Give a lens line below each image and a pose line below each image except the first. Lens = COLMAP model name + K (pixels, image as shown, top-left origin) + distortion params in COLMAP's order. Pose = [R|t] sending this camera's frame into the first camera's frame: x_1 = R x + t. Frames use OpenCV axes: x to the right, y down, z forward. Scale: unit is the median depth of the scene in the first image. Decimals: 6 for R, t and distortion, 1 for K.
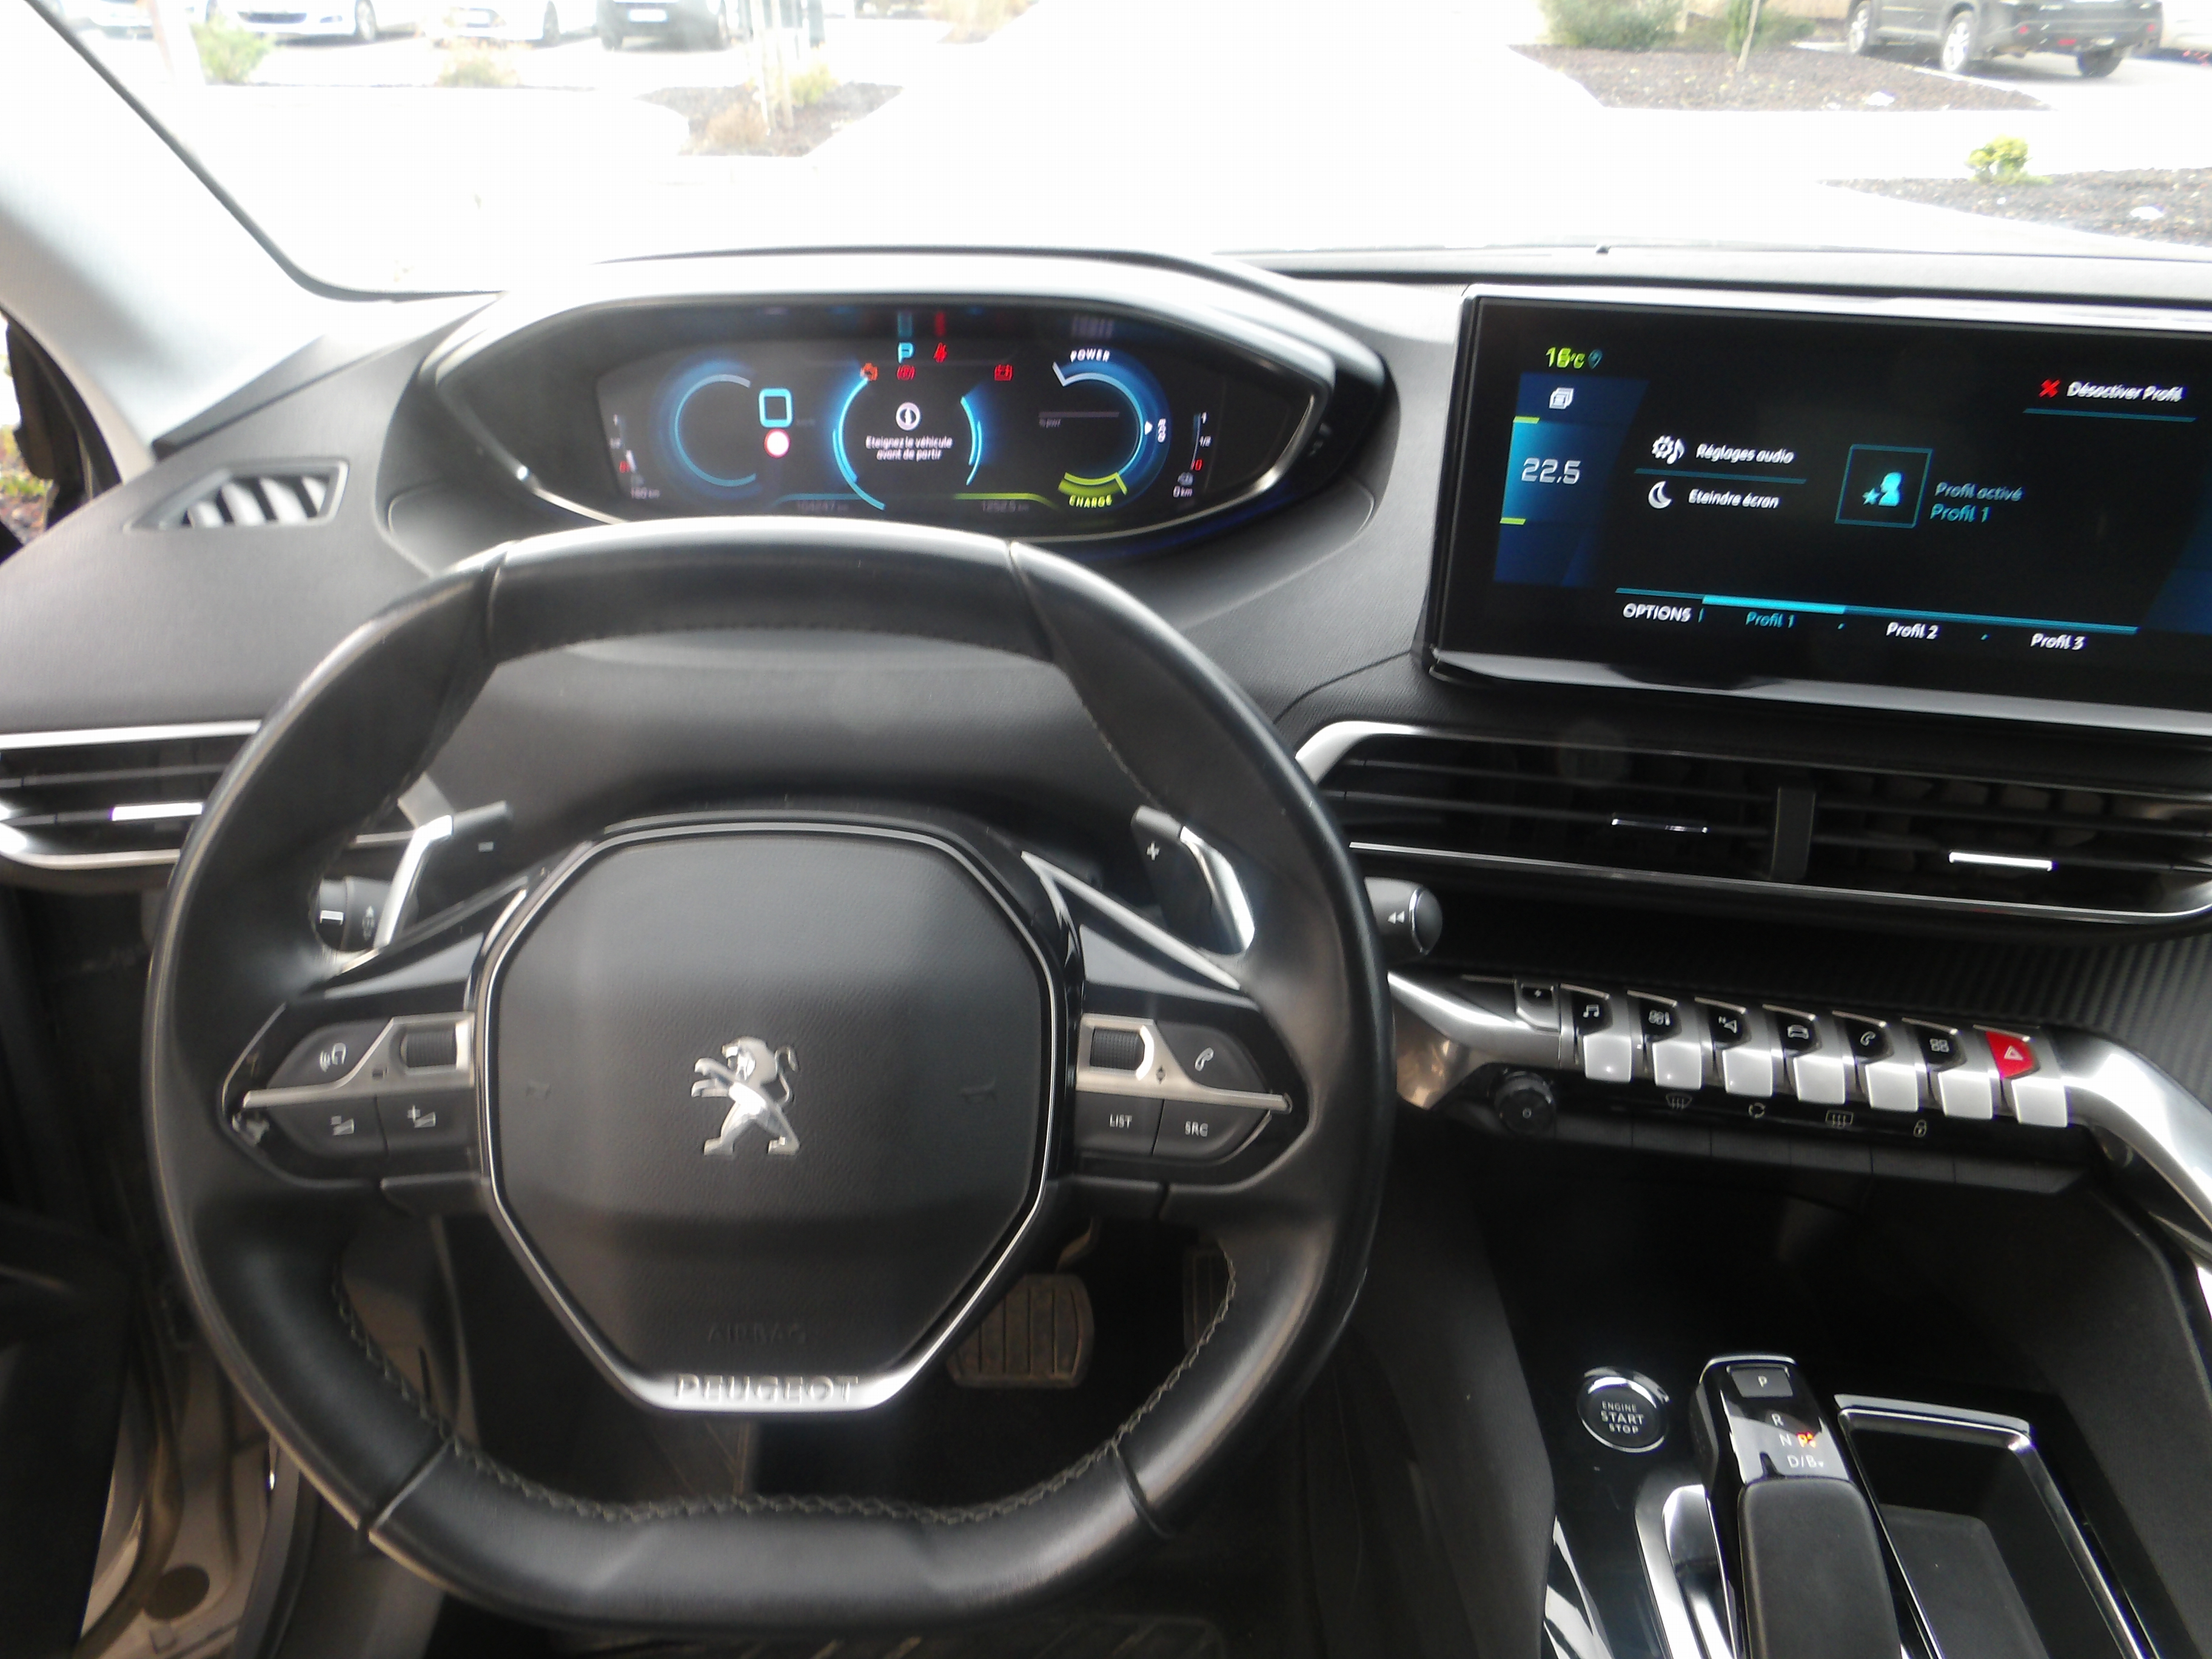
lens RADIAL K [[1564.0, 0, 1106.0], [0, 1564.0, 829.5], [0, 0, 1]] dist [-0.009283, 0.011711]
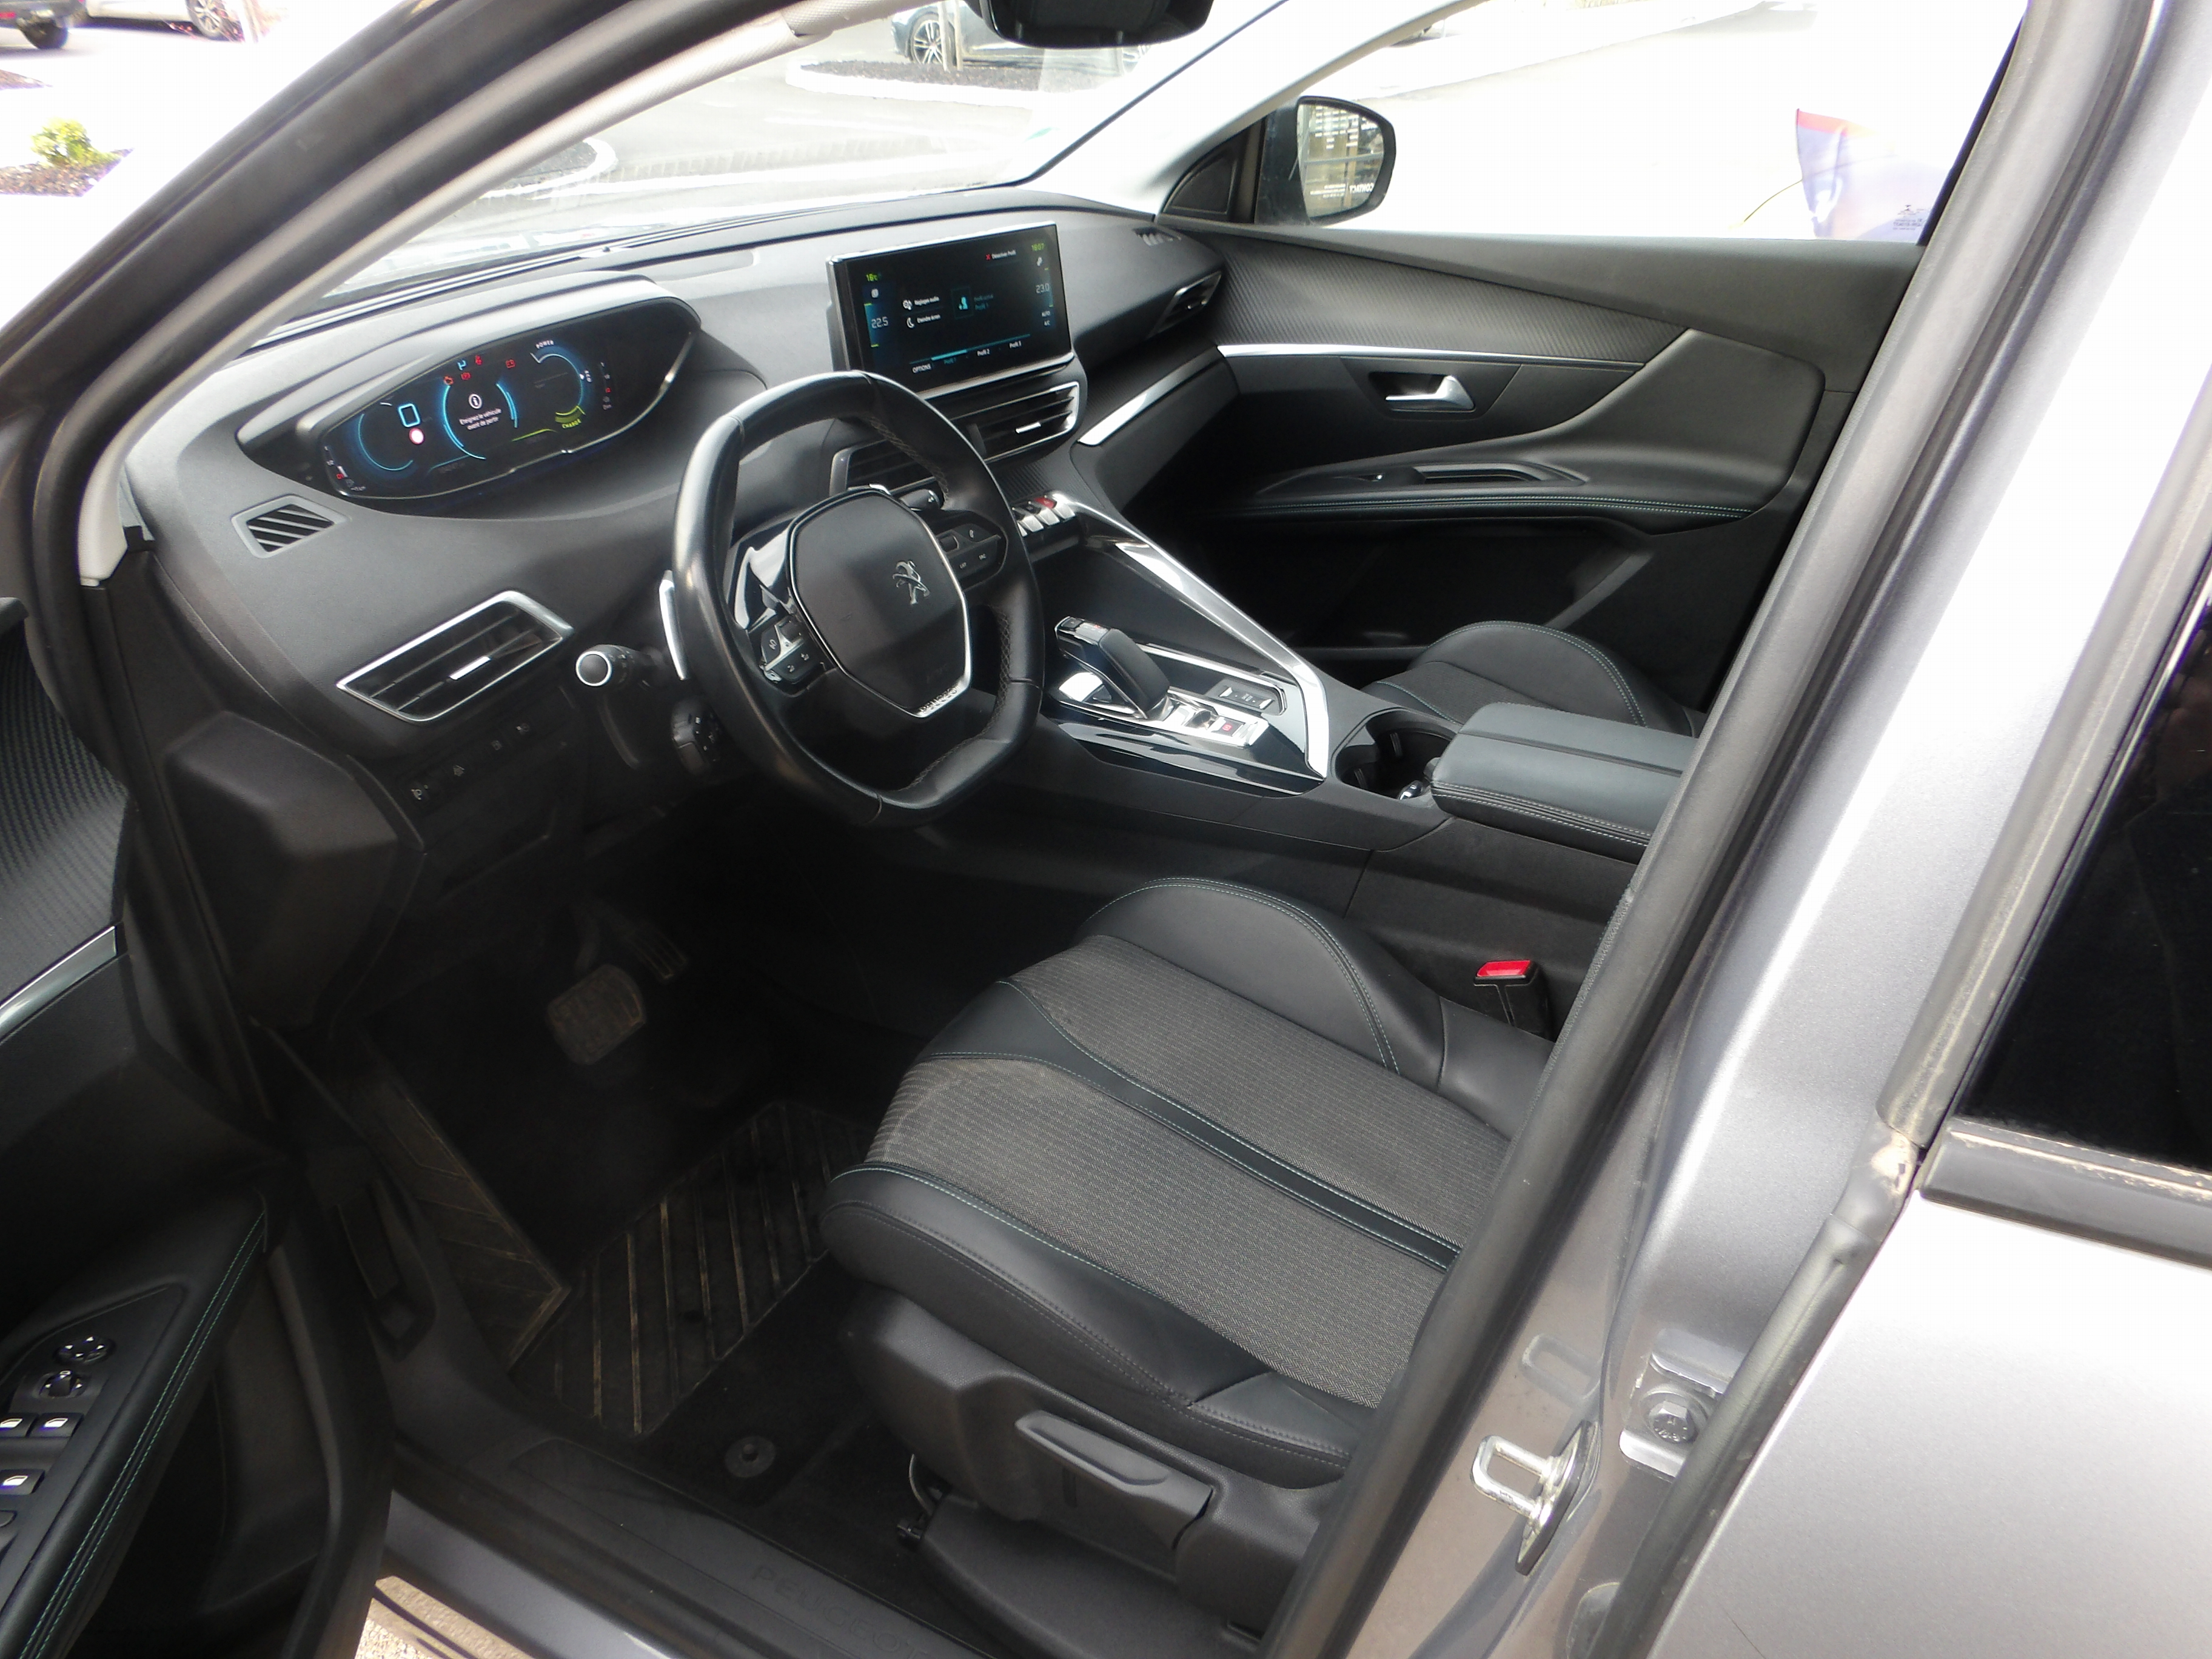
lens RADIAL K [[1564.0, 0, 1106.0], [0, 1564.0, 829.5], [0, 0, 1]] dist [-0.009283, 0.011711]
pose [[0.459390, -0.441544, 0.770714, -1.489821], [0.425445, 0.871064, 0.245445, 0.016182], [-0.779716, 0.215141, 0.588011, -0.476960]]
